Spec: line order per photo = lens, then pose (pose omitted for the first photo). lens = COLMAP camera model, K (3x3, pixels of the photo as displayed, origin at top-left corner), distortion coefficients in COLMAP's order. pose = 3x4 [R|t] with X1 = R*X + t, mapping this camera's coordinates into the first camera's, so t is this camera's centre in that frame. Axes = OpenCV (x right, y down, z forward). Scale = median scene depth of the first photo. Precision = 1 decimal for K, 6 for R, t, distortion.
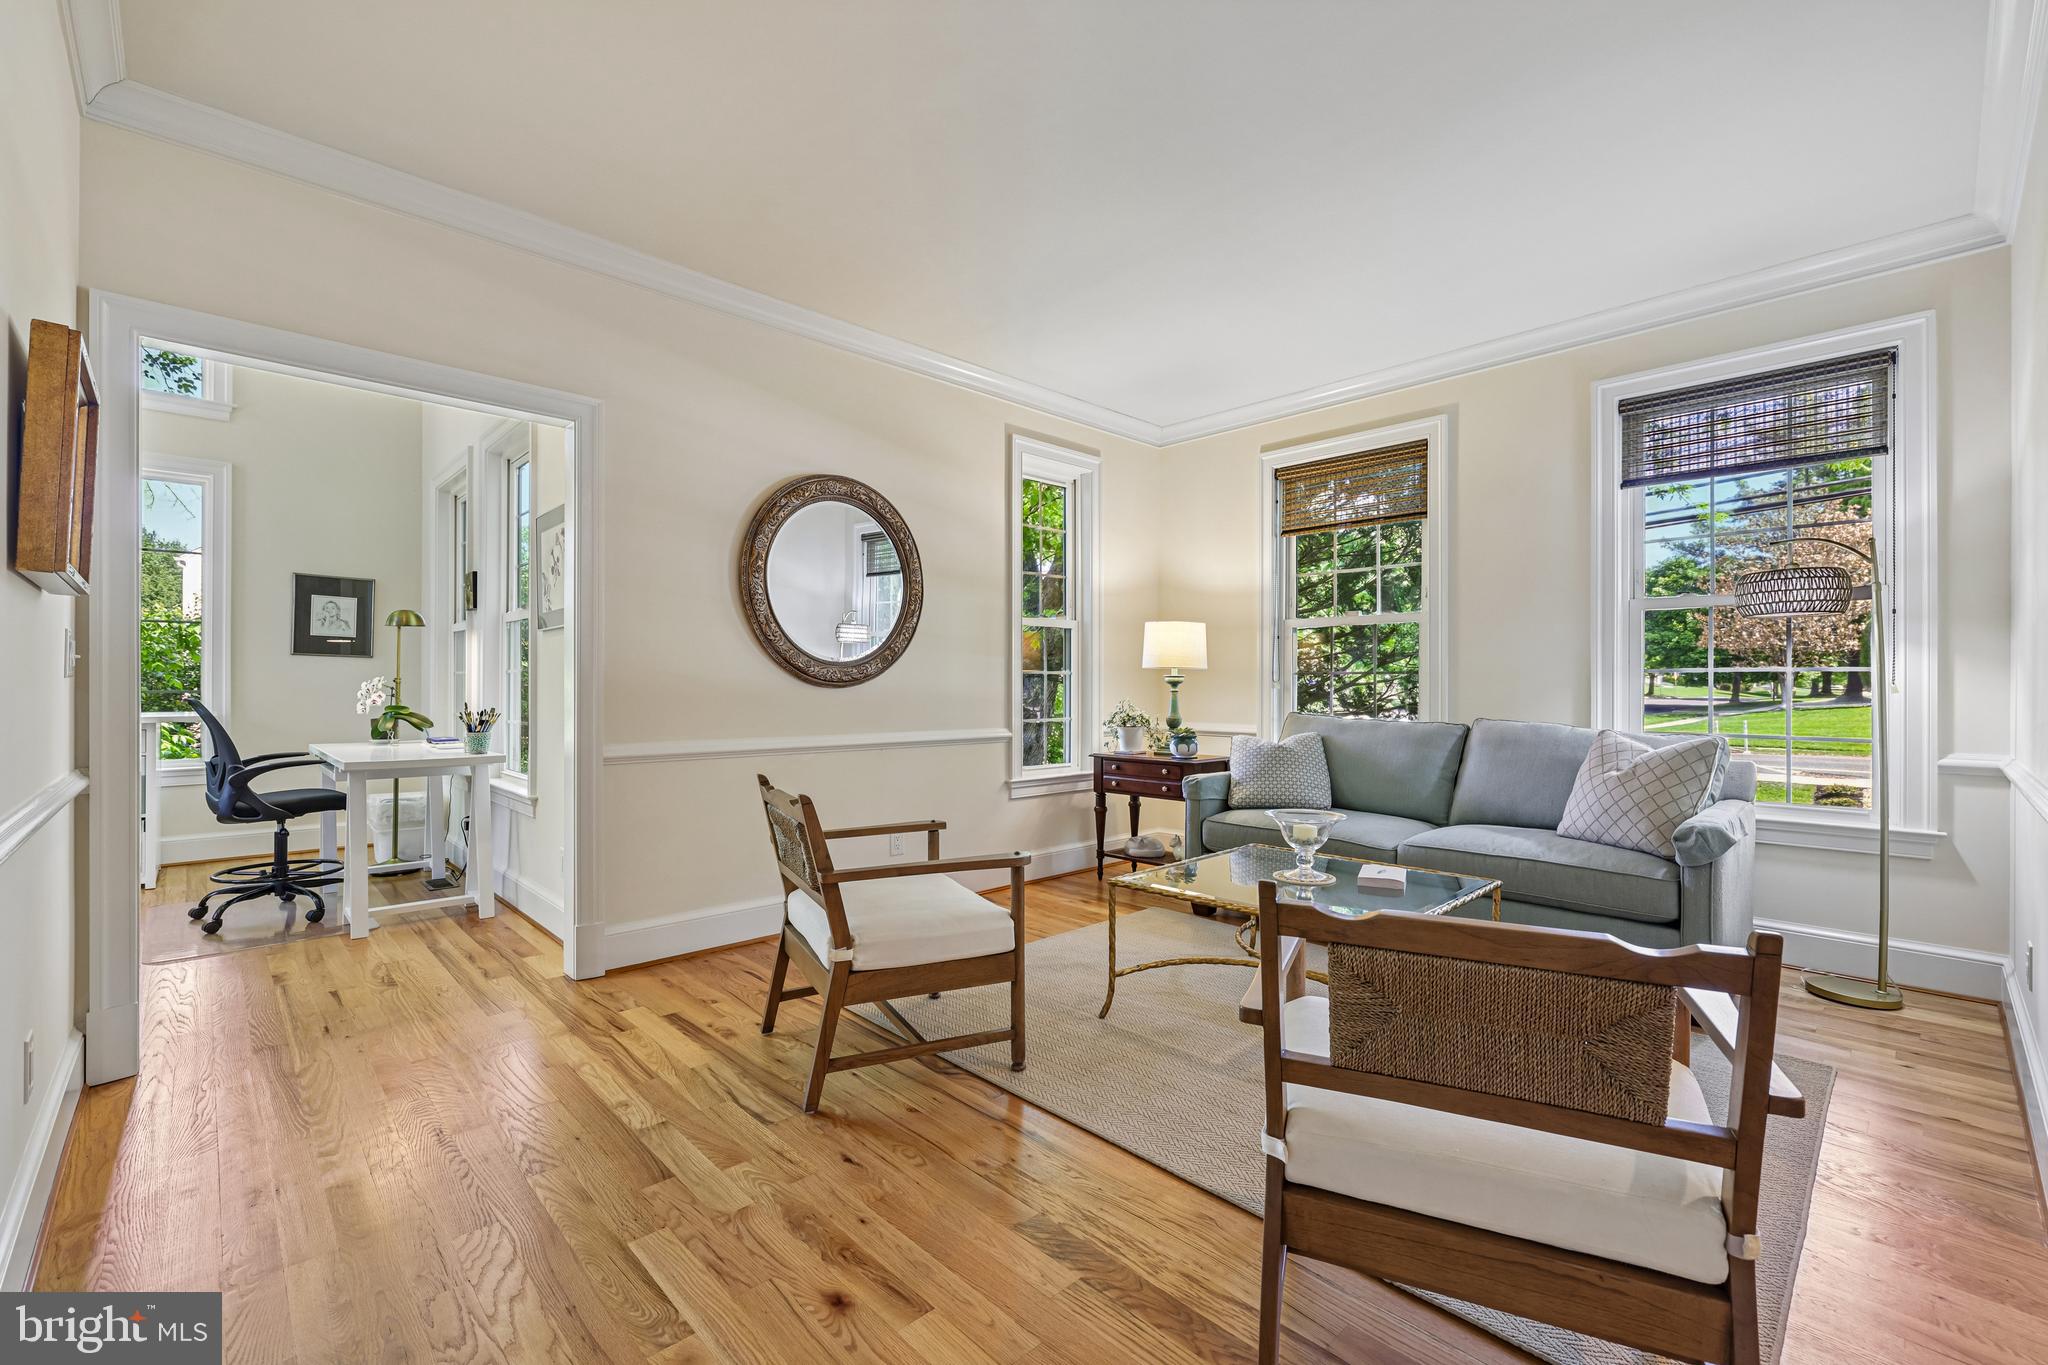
lens RADIAL K [[868.6, 0, 1024.0], [0, 868.6, 682.5], [0, 0, 1]] dist [-0.000179, -0.000027]
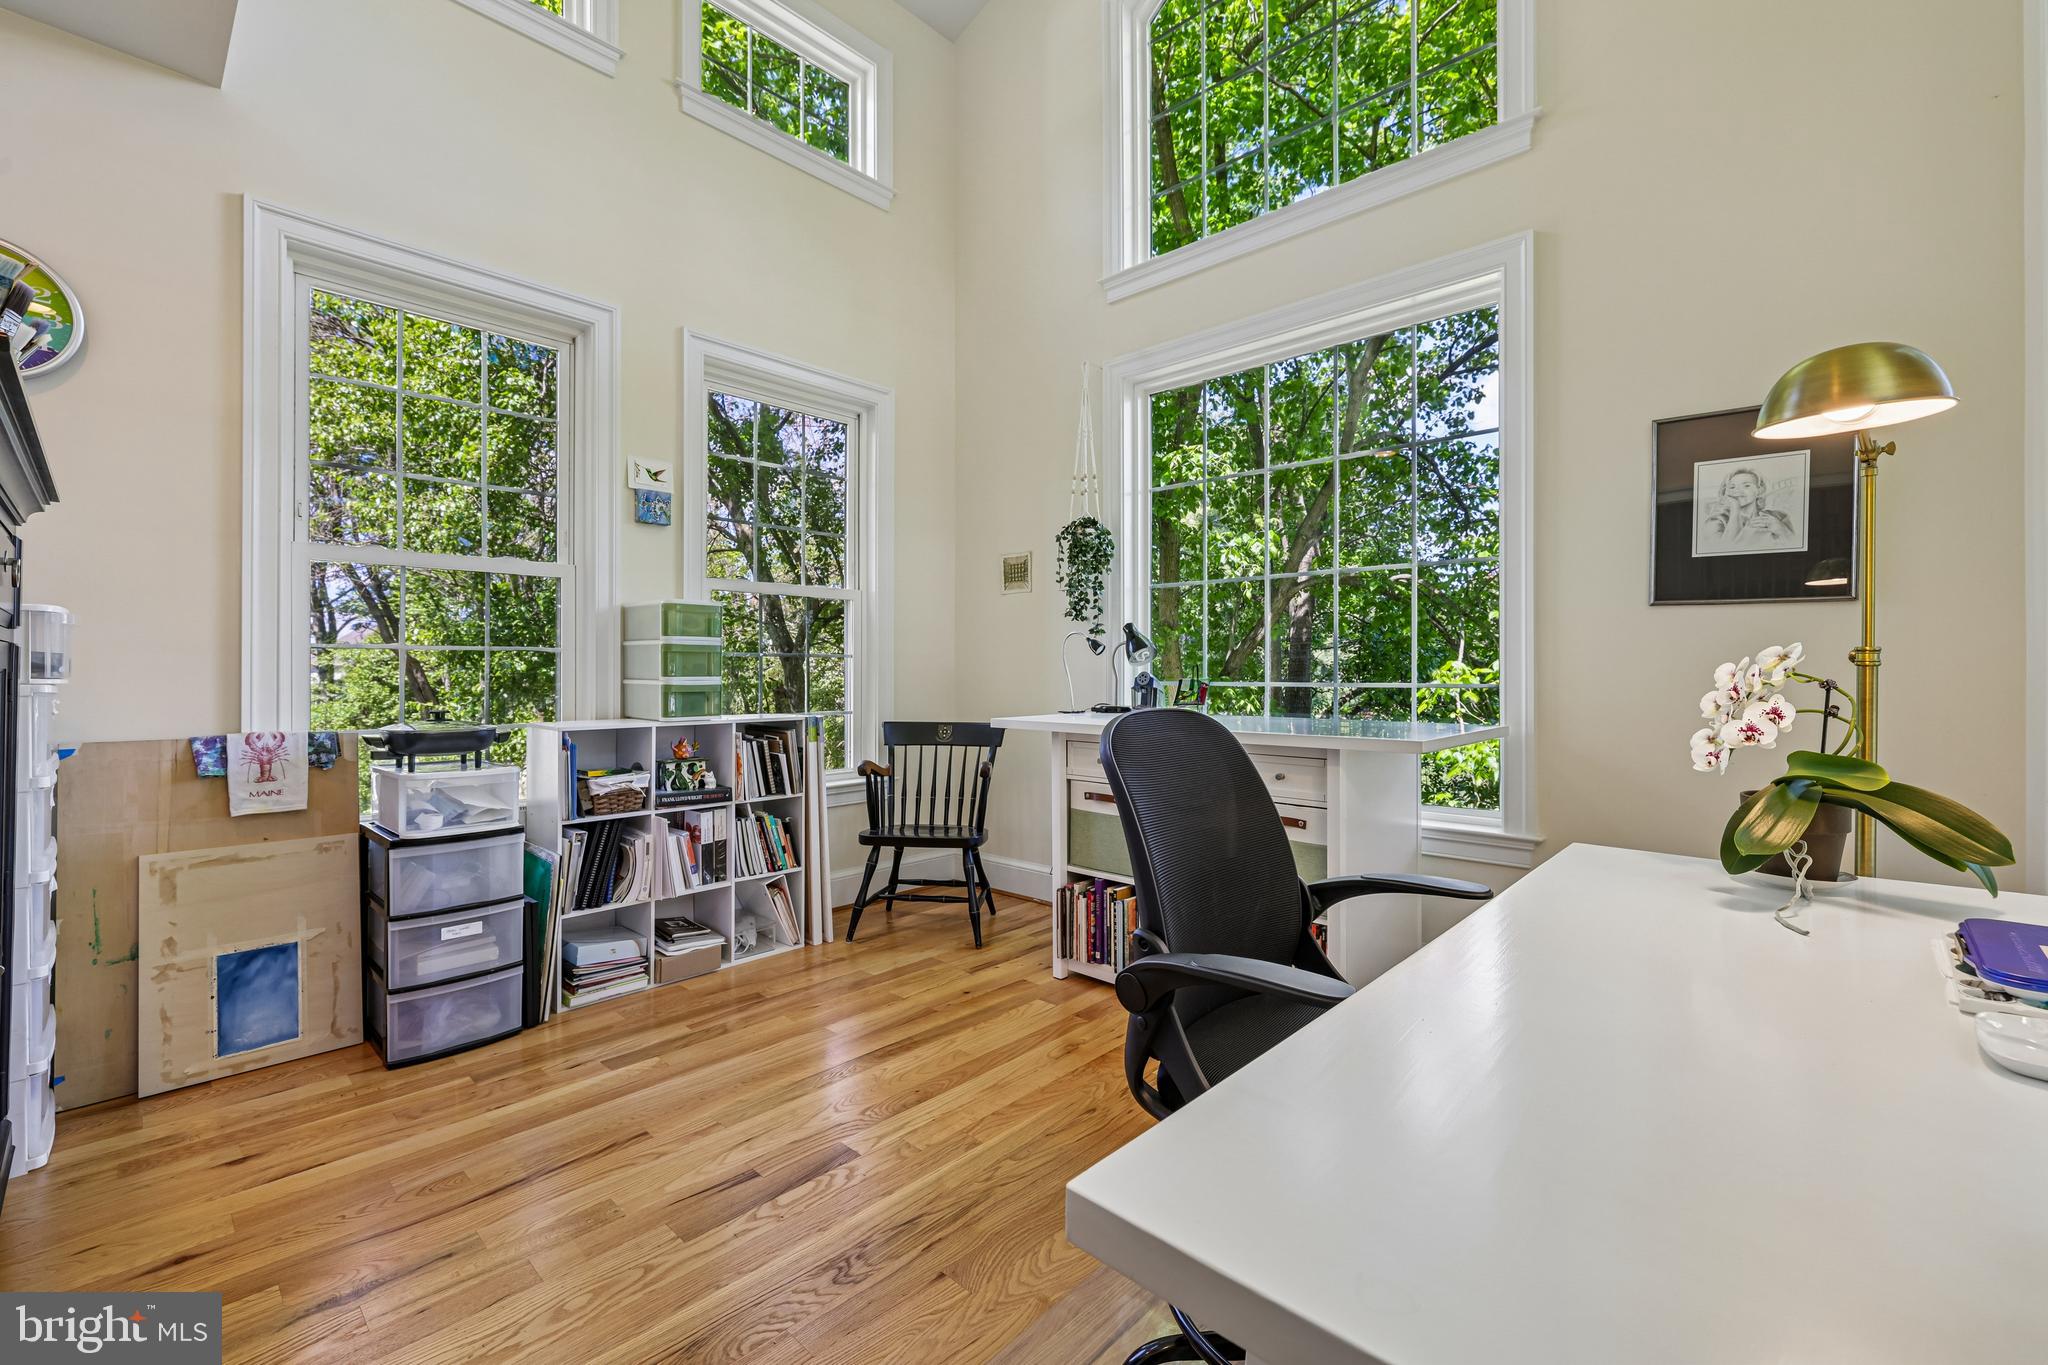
lens RADIAL K [[855.3, 0, 967.7], [0, 855.3, 670.5], [0, 0, 1]] dist [0.000176, 0.000050]
pose [[0.019567, -0.000544, -0.999808, -0.470103], [0.001367, 0.999999, -0.000517, 0.001730], [0.999808, -0.001356, 0.019568, 0.733486]]
